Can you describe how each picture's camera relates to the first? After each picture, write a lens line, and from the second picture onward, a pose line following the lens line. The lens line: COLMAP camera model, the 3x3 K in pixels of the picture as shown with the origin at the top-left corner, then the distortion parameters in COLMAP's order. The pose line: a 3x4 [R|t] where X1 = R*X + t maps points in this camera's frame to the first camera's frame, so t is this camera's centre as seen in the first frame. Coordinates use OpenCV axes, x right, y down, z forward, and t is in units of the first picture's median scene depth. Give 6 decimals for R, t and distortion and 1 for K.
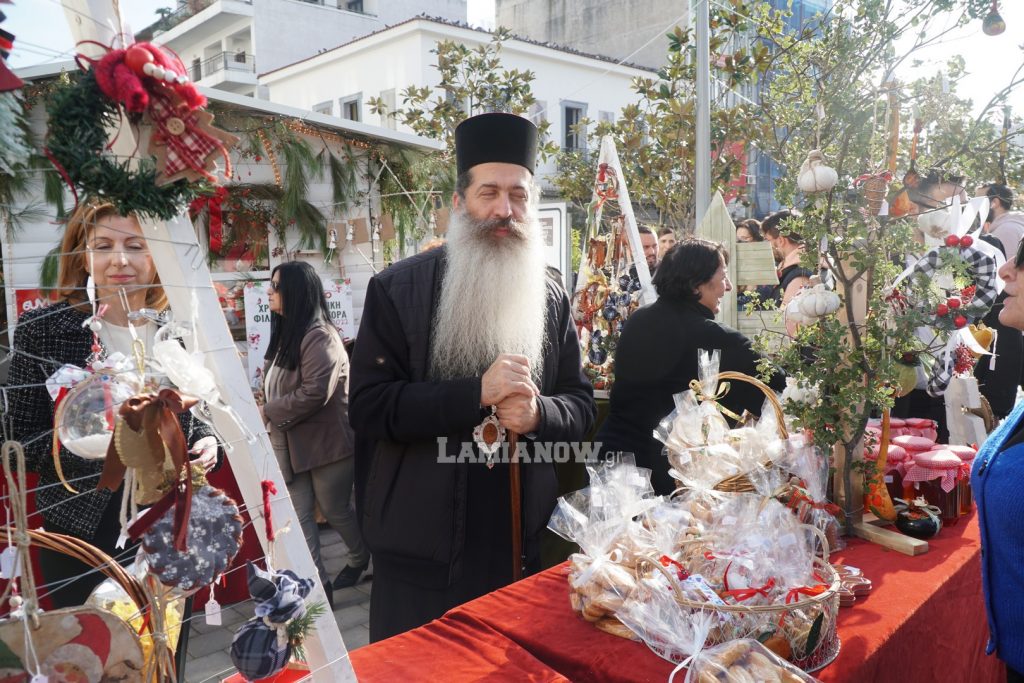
lens RADIAL K [[815.5, 0, 509.7], [0, 815.5, 342.2], [0, 0, 1]] dist [-0.006304, 0.000609]
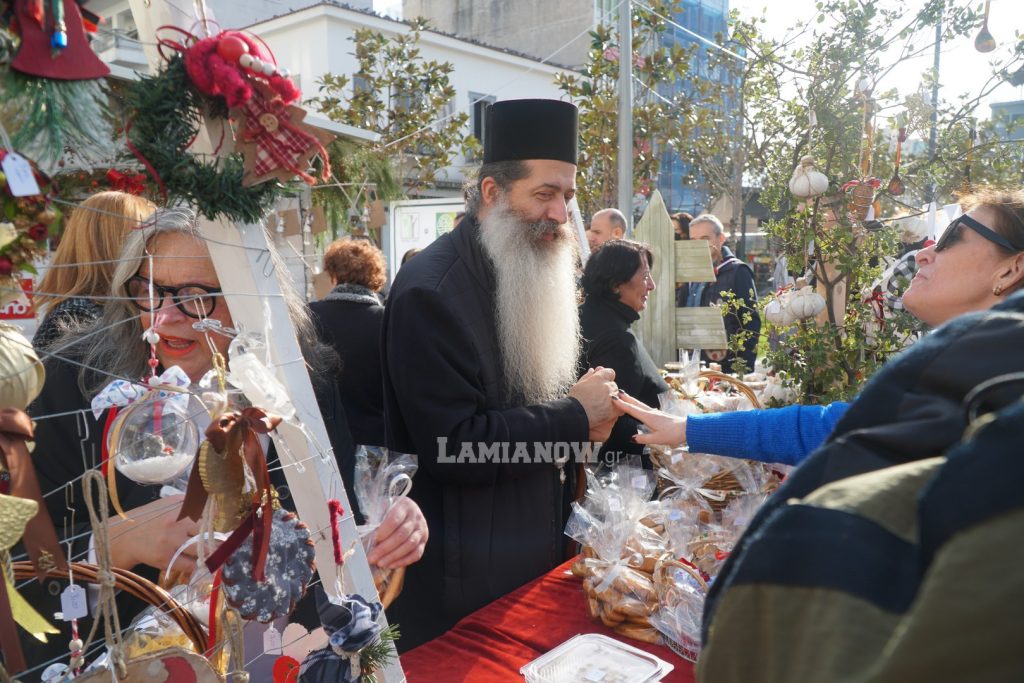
lens RADIAL K [[814.5, 0, 511.8], [0, 814.5, 337.3], [0, 0, 1]] dist [0.001556, -0.007471]
pose [[0.992949, -0.001786, 0.118531, -0.050400], [0.001343, 0.999992, 0.003814, -0.005277], [-0.118536, -0.003628, 0.992943, 0.010696]]
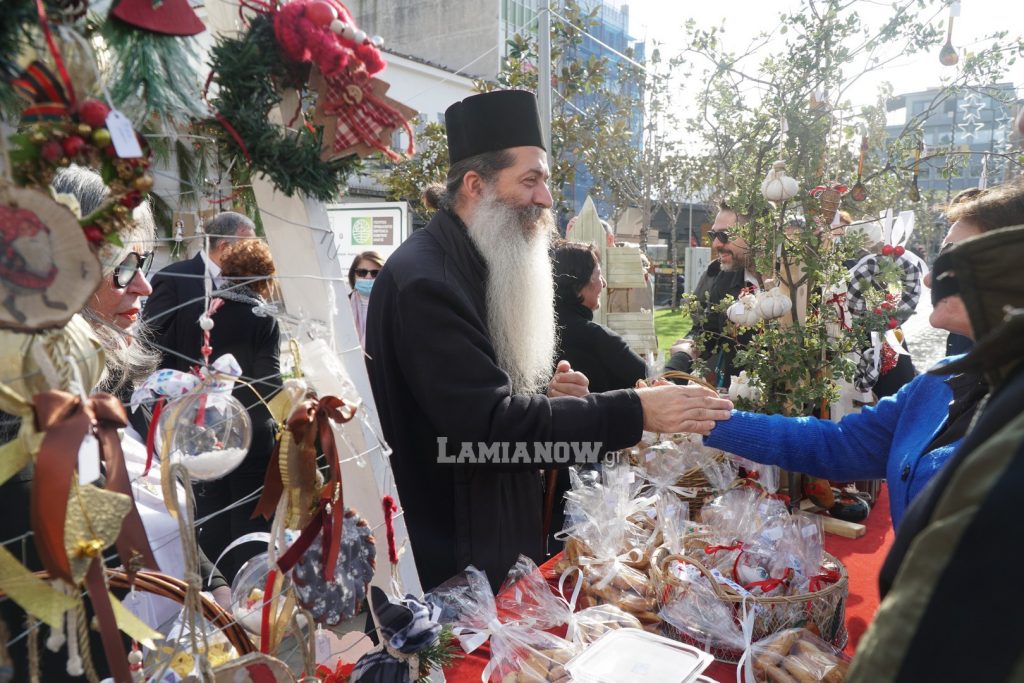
lens RADIAL K [[814.2, 0, 512.0], [0, 814.2, 341.5], [0, 0, 1]] dist [0.002112, -0.011272]
pose [[0.971656, -0.000551, 0.236400, -0.092507], [0.001057, 0.999997, -0.002014, 0.000288], [-0.236398, 0.002206, 0.971654, 0.023291]]
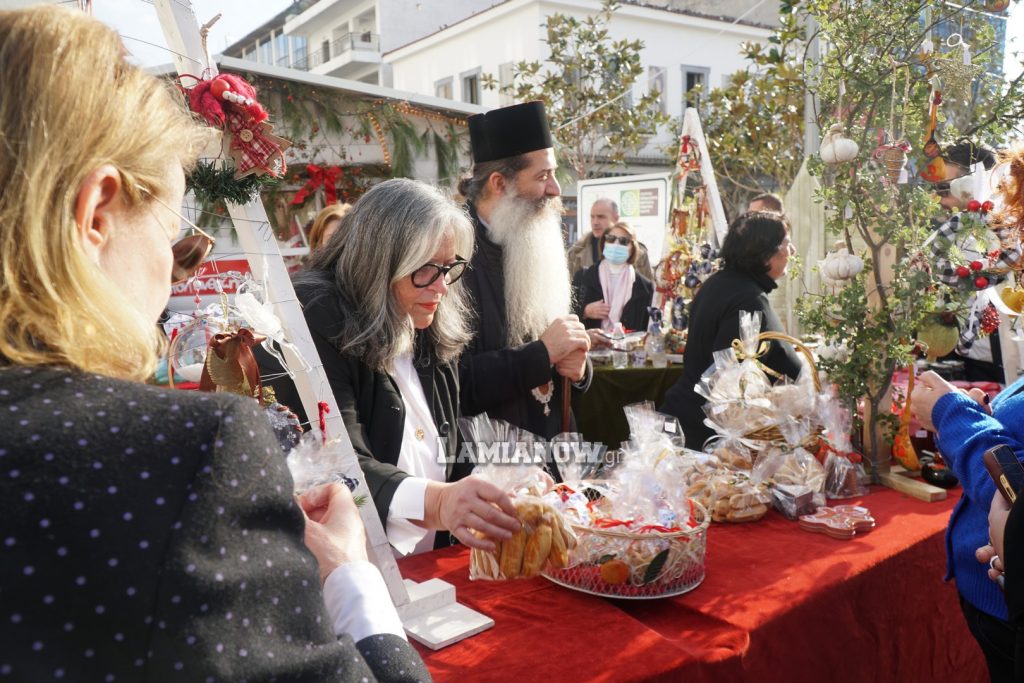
lens RADIAL K [[814.0, 0, 508.2], [0, 814.0, 335.8], [0, 0, 1]] dist [0.005791, -0.000174]
pose [[0.988809, 0.005345, -0.149093, 0.047105], [-0.001270, 0.999623, 0.027416, 0.006687], [0.149184, -0.026920, 0.988443, -0.060483]]
